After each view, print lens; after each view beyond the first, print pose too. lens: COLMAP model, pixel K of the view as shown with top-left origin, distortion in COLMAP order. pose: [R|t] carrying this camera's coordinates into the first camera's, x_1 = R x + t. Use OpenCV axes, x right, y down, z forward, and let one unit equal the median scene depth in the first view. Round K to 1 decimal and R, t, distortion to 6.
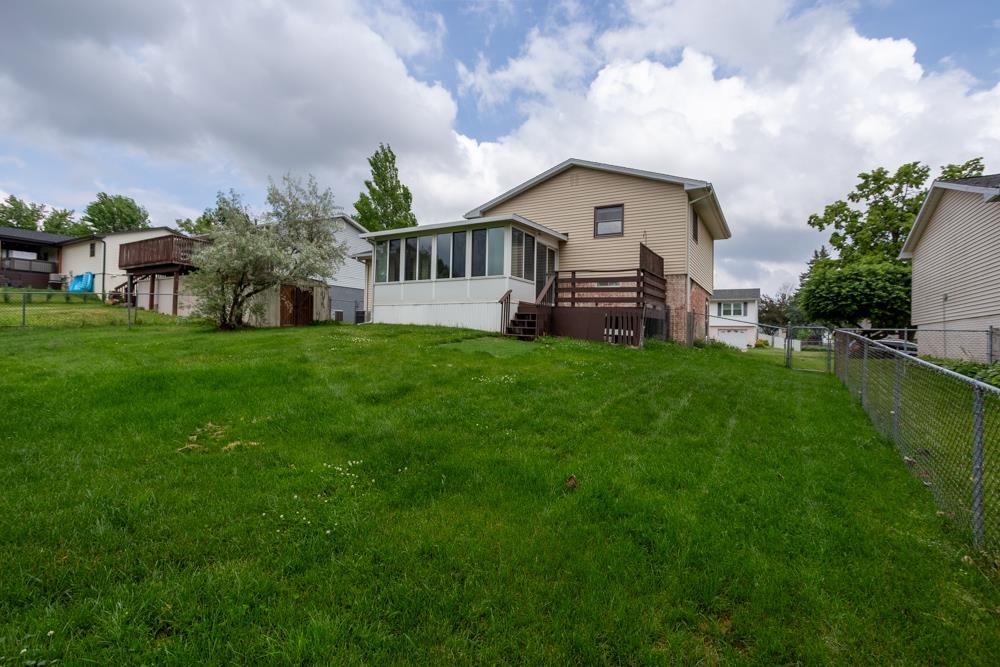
lens RADIAL K [[483.0, 0, 499.7], [0, 483.0, 331.9], [0, 0, 1]] dist [-0.003163, 0.000991]
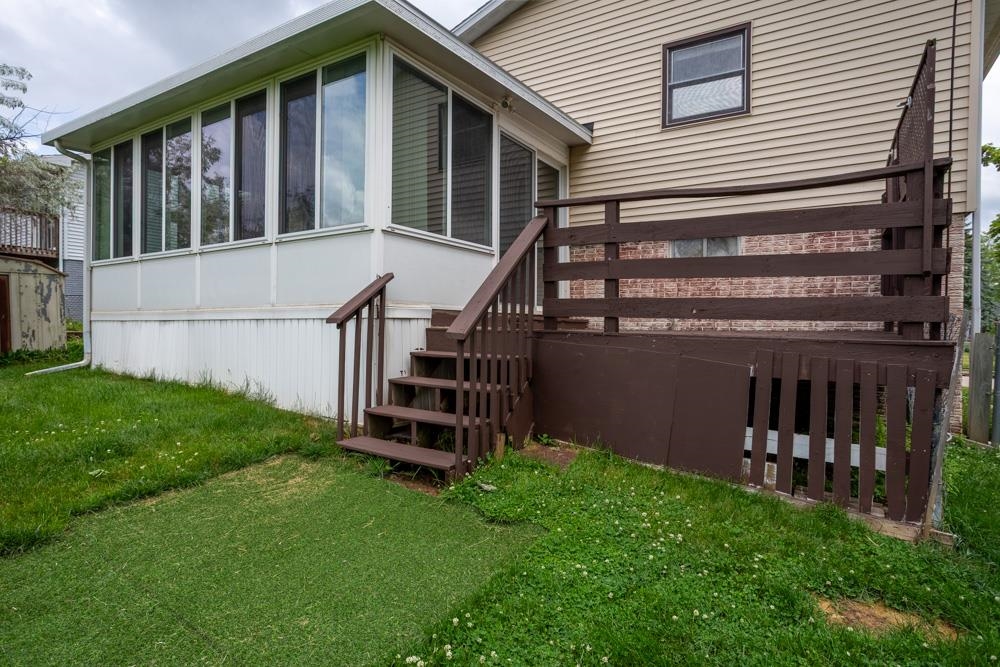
lens RADIAL K [[542.7, 0, 503.2], [0, 542.7, 333.0], [0, 0, 1]] dist [0.001655, 0.000685]
pose [[0.999417, -0.014692, -0.030804, 0.095487], [0.015353, 0.999655, 0.021327, -0.056041], [0.030480, -0.021788, 0.999298, 0.660408]]
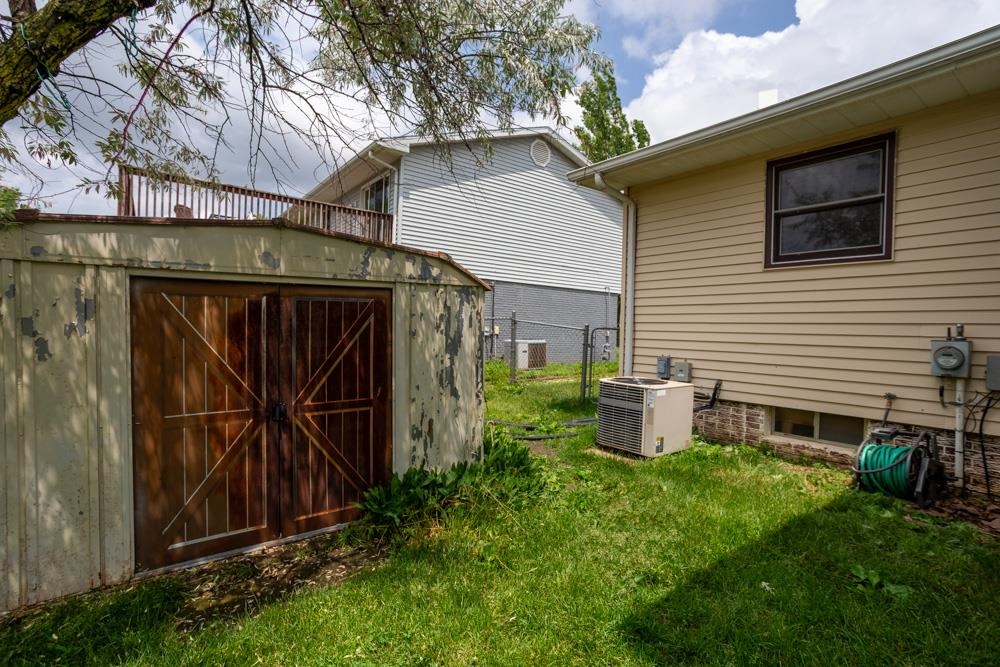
lens RADIAL K [[483.0, 0, 501.5], [0, 483.0, 335.0], [0, 0, 1]] dist [-0.003163, 0.000991]
pose [[0.920547, -0.008842, -0.390531, -0.352652], [0.012360, 0.999903, 0.006495, -0.097310], [0.390435, -0.010806, 0.920567, 1.079011]]
